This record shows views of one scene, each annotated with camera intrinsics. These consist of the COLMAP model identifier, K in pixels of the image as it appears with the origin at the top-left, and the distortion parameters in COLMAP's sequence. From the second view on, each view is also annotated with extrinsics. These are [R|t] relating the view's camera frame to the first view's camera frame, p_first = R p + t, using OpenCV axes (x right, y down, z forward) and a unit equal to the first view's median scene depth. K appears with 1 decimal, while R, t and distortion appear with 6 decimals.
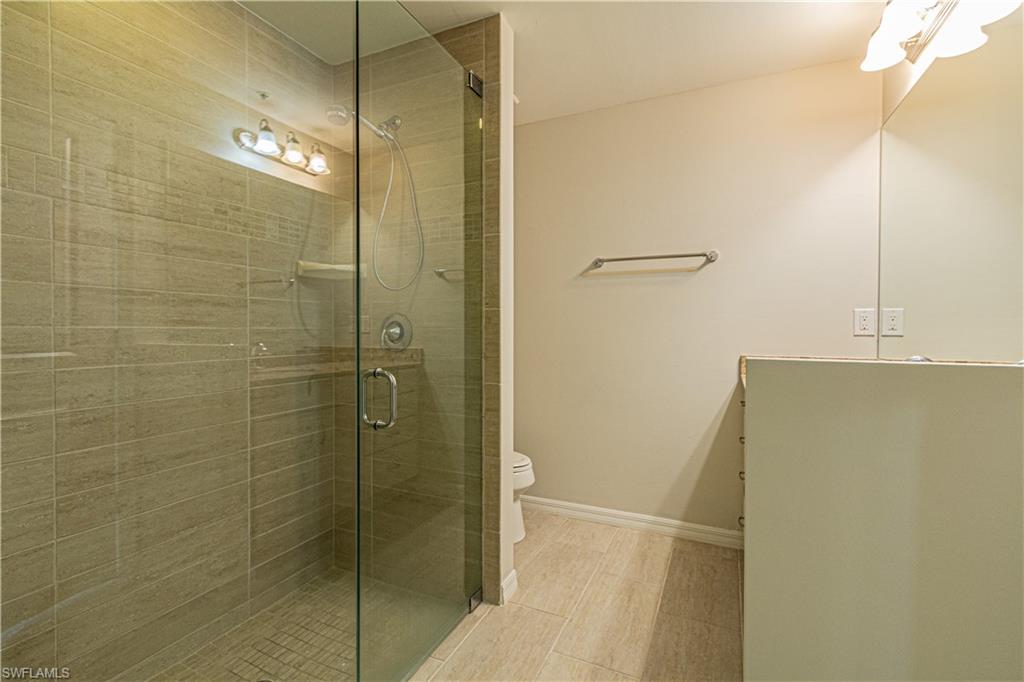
lens RADIAL K [[478.5, 0, 508.5], [0, 478.5, 332.7], [0, 0, 1]] dist [-0.000733, 0.000065]
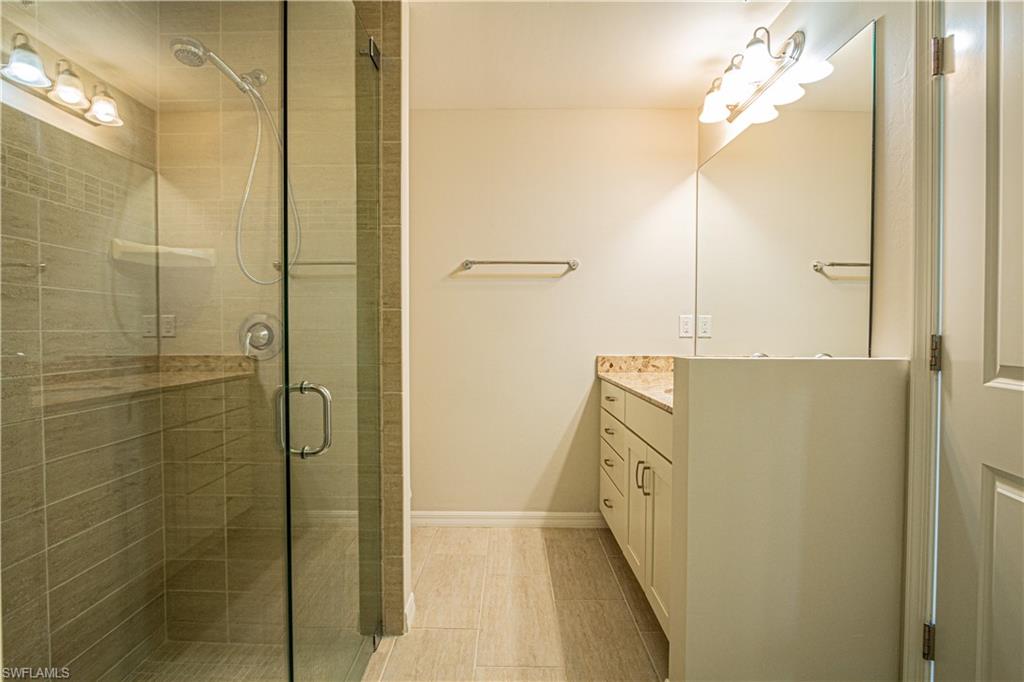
lens RADIAL K [[478.8, 0, 512.0], [0, 478.8, 341.0], [0, 0, 1]] dist [-0.021573, 0.001964]
pose [[0.903950, -0.008632, 0.427552, -0.203065], [0.003681, 0.999916, 0.012405, -0.001093], [-0.427623, -0.009640, 0.903906, 0.092438]]
